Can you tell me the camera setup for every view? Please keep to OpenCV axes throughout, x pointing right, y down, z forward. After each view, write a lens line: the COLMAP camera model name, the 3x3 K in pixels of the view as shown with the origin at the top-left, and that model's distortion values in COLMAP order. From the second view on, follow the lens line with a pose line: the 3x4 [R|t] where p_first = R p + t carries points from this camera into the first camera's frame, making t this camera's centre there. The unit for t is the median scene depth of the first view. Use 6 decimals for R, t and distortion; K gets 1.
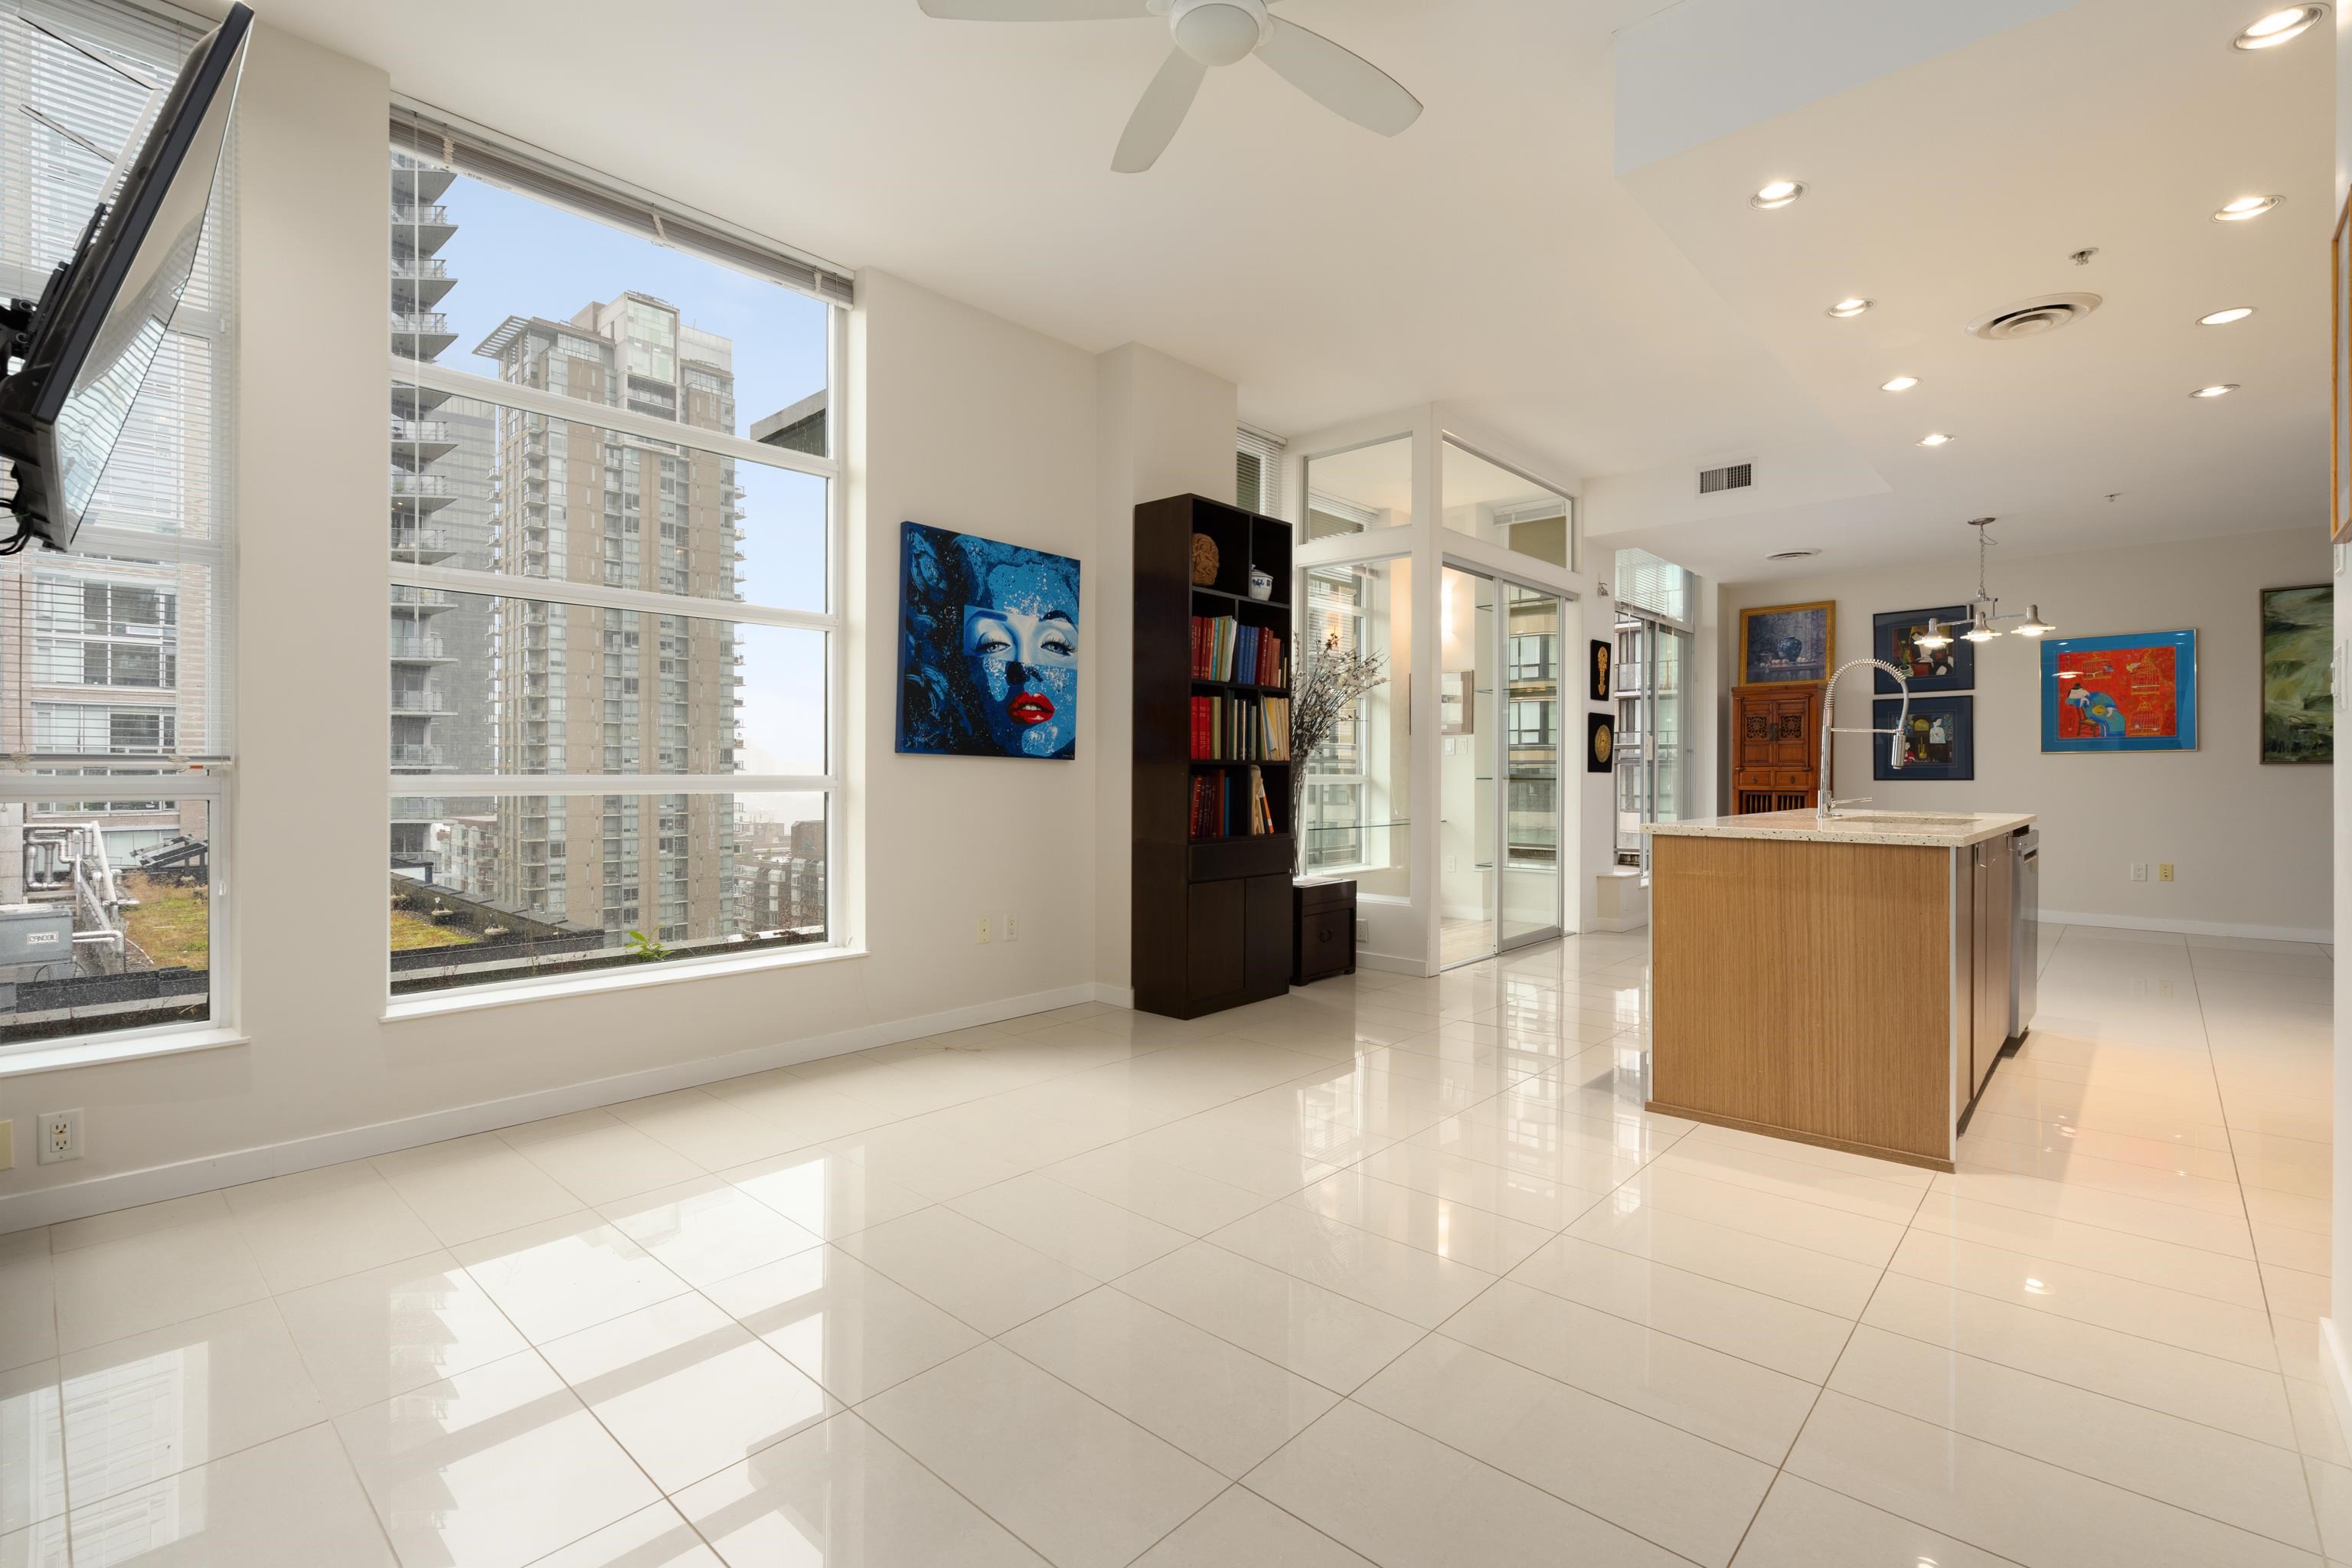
lens RADIAL K [[1072.0, 0, 1185.1], [0, 1072.0, 774.5], [0, 0, 1]] dist [-0.004041, 0.002158]
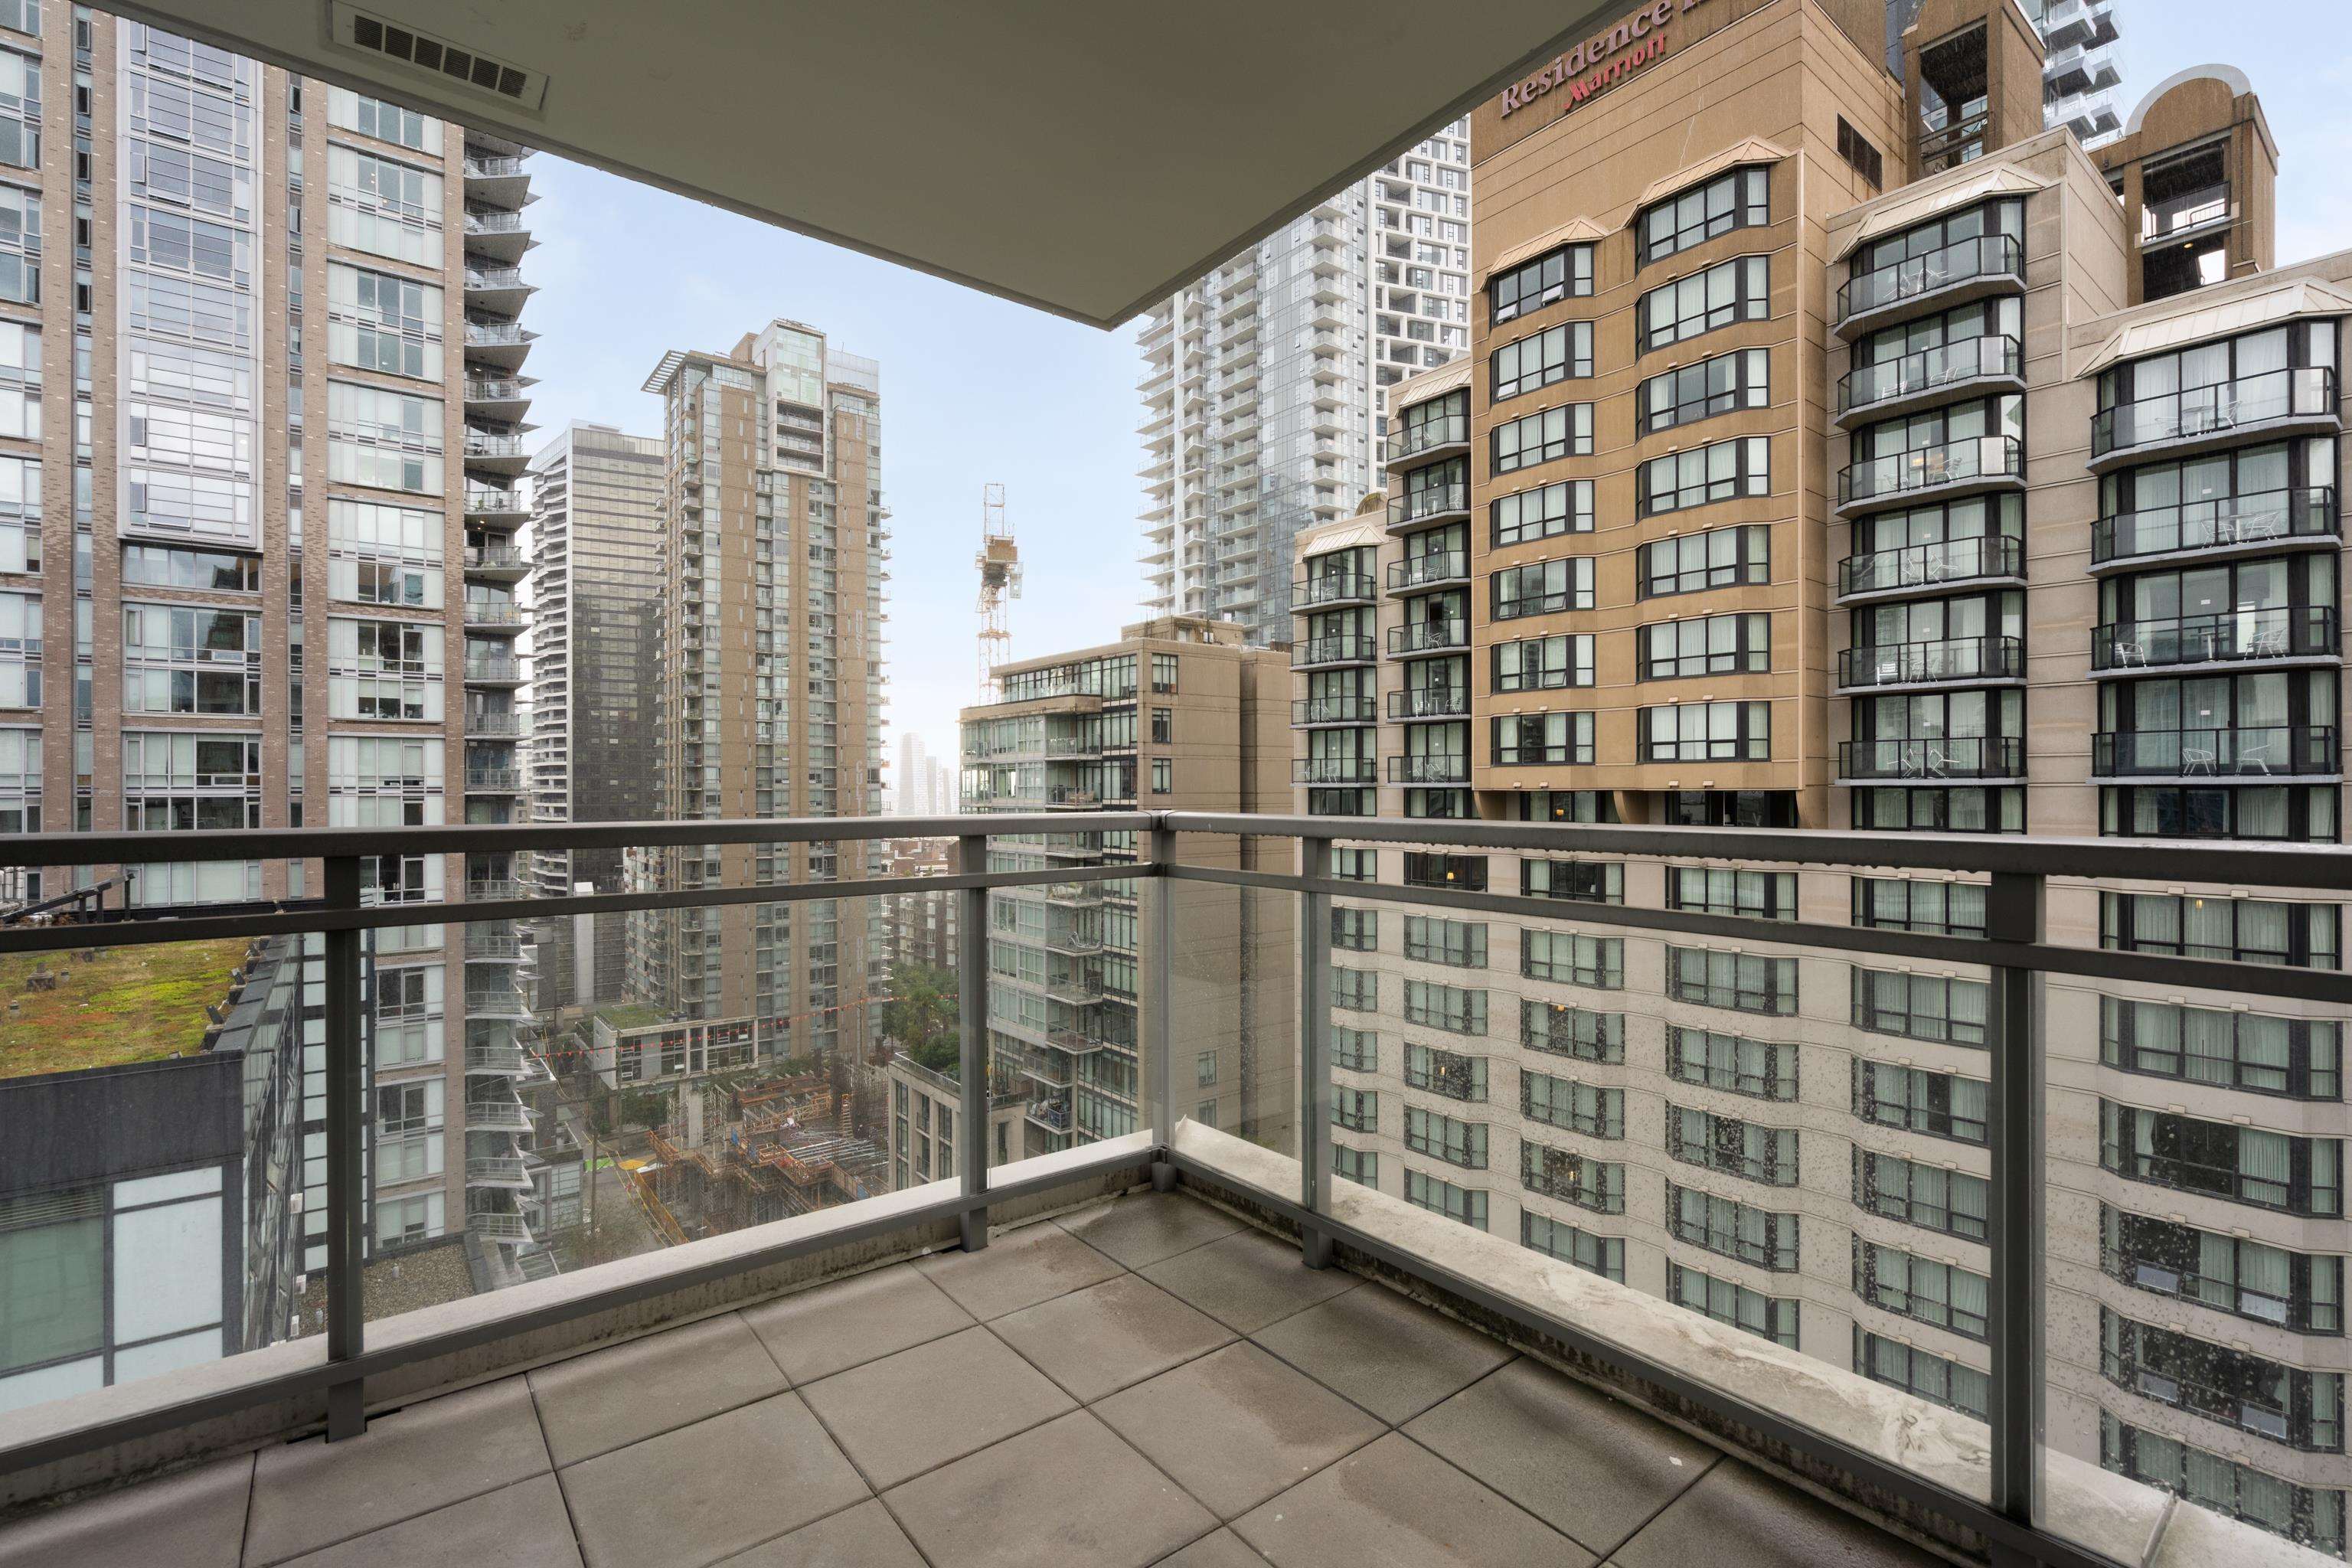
lens RADIAL K [[1072.0, 0, 1176.0], [0, 1072.0, 788.1], [0, 0, 1]] dist [-0.004041, 0.002158]
pose [[0.984693, -0.003842, -0.174255, 0.379145], [0.003529, 0.999992, -0.002102, -0.043676], [0.174261, 0.001455, 0.984698, 0.982167]]
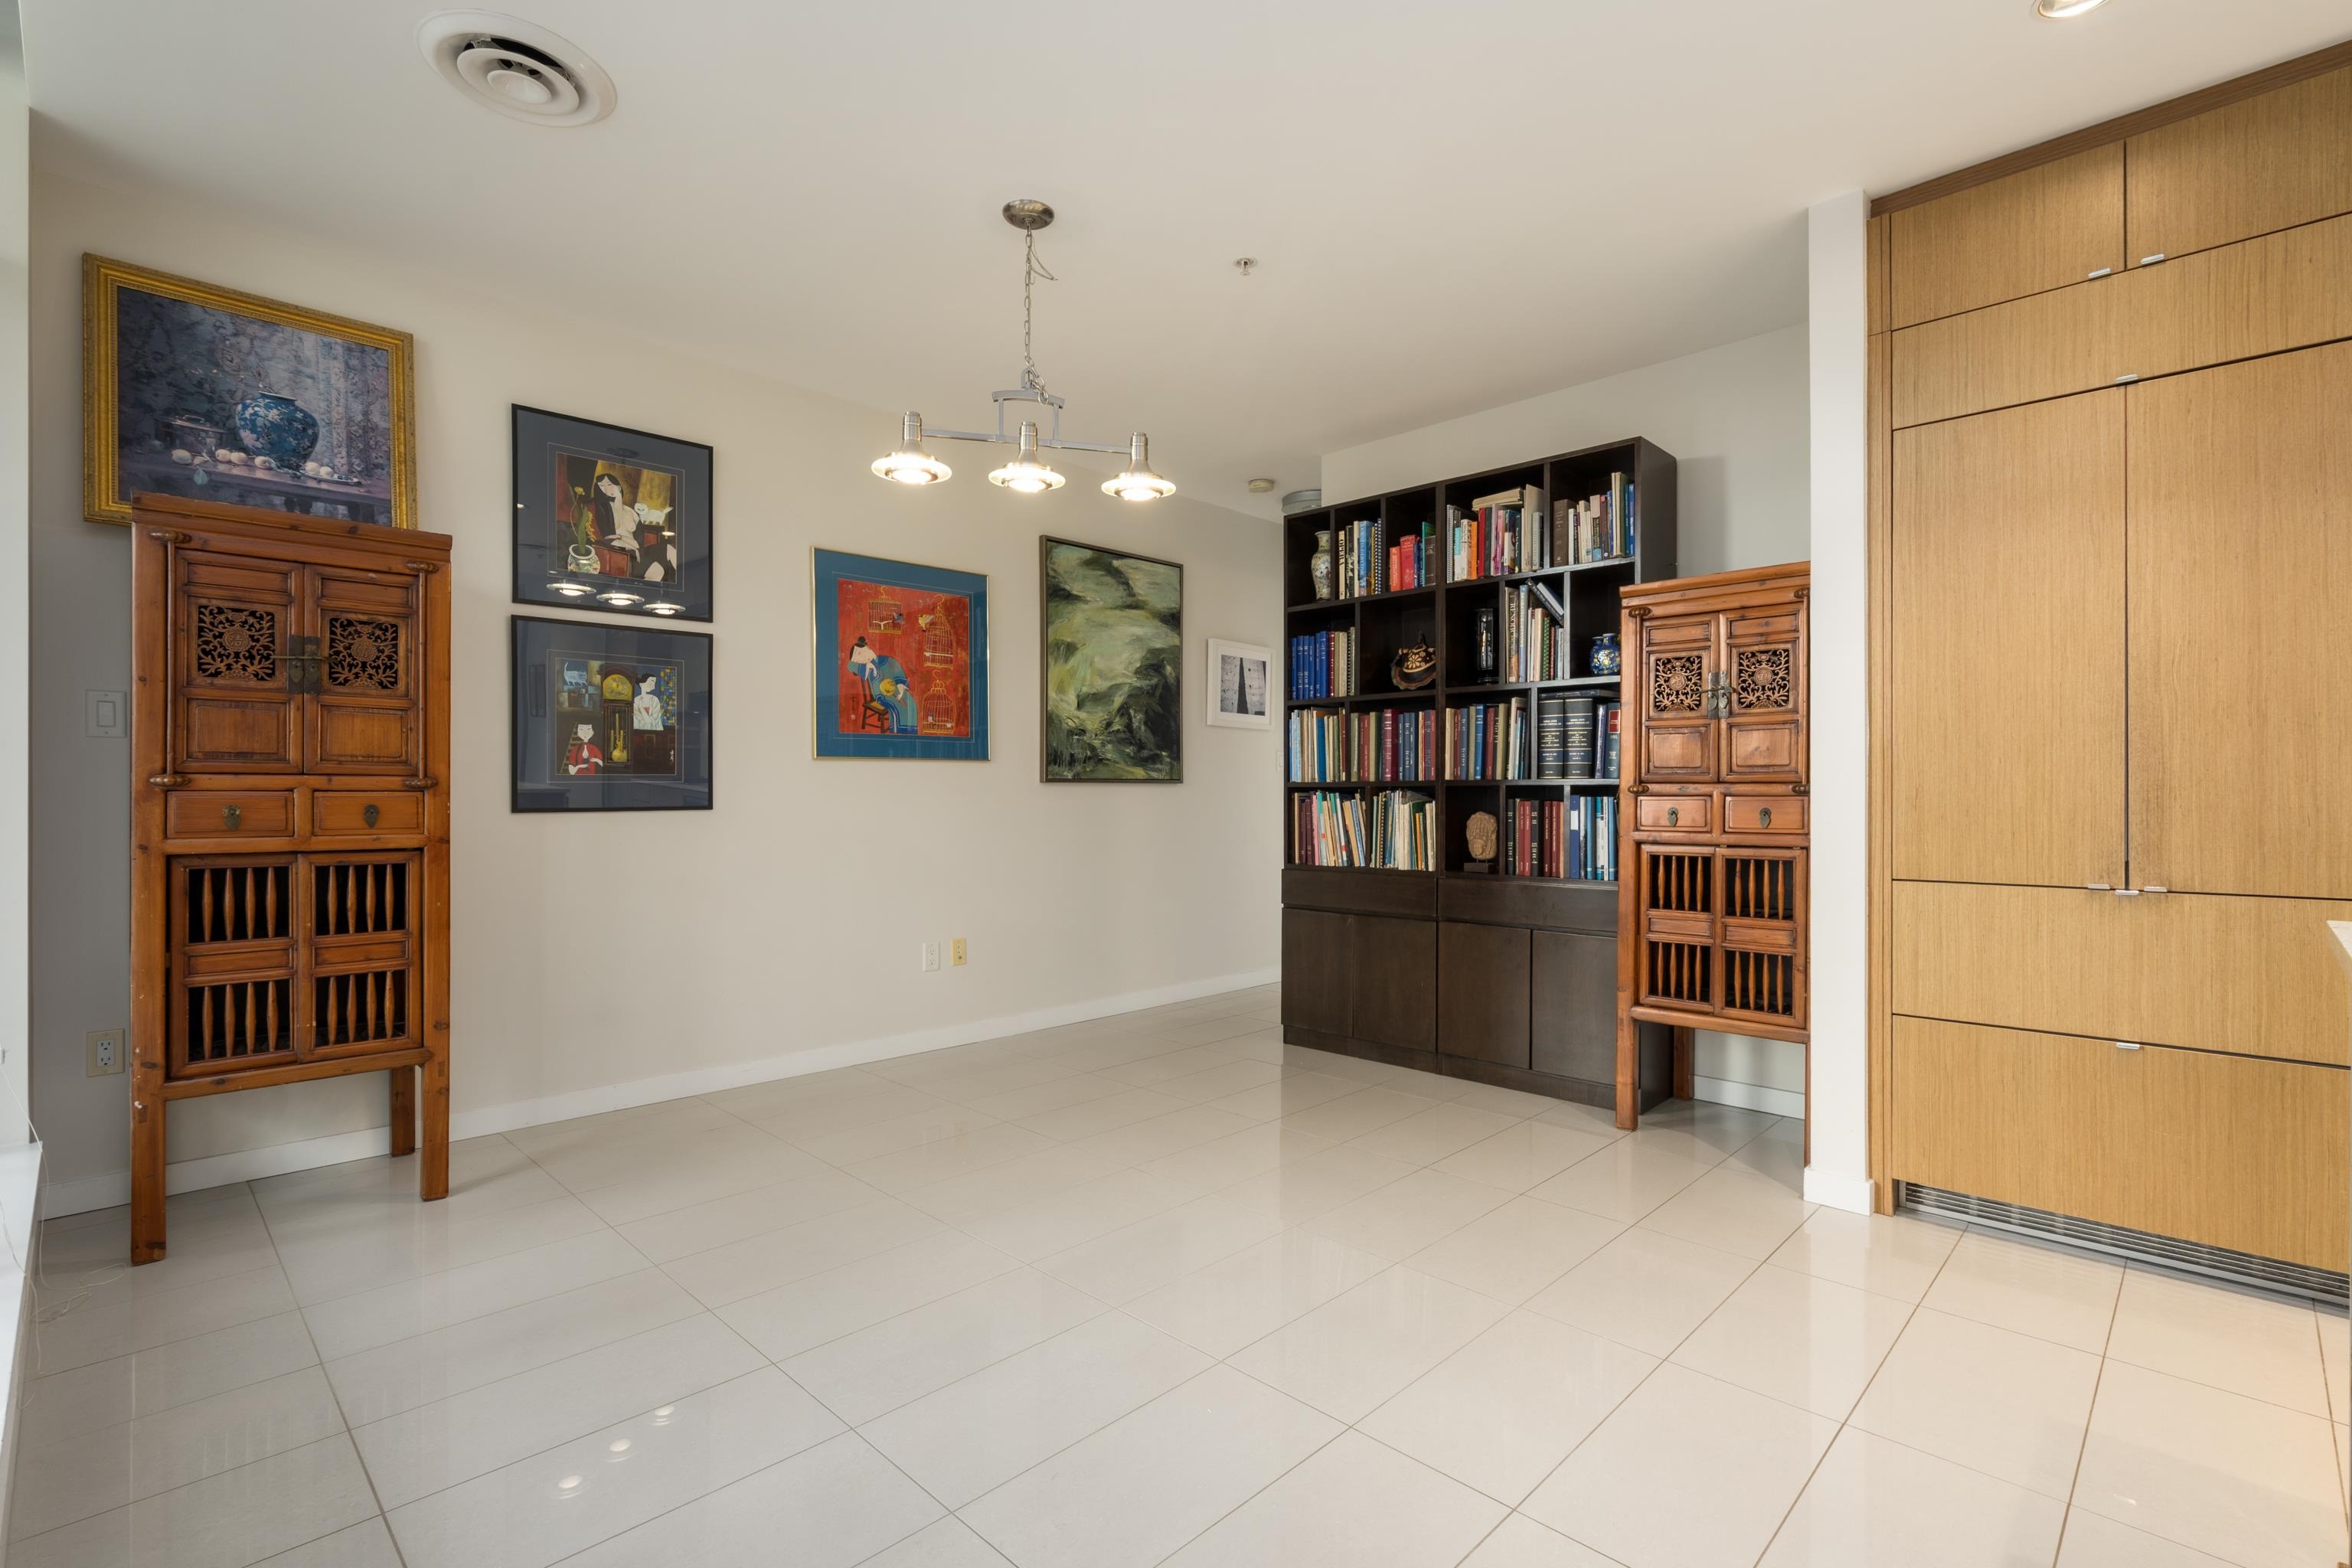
lens RADIAL K [[1072.0, 0, 1171.0], [0, 1072.0, 792.9], [0, 0, 1]] dist [-0.004041, 0.002158]
pose [[0.043323, 0.001219, 0.999060, 0.256433], [0.001414, 0.999998, -0.001282, -0.001172], [-0.999060, 0.001468, 0.043321, 0.759943]]
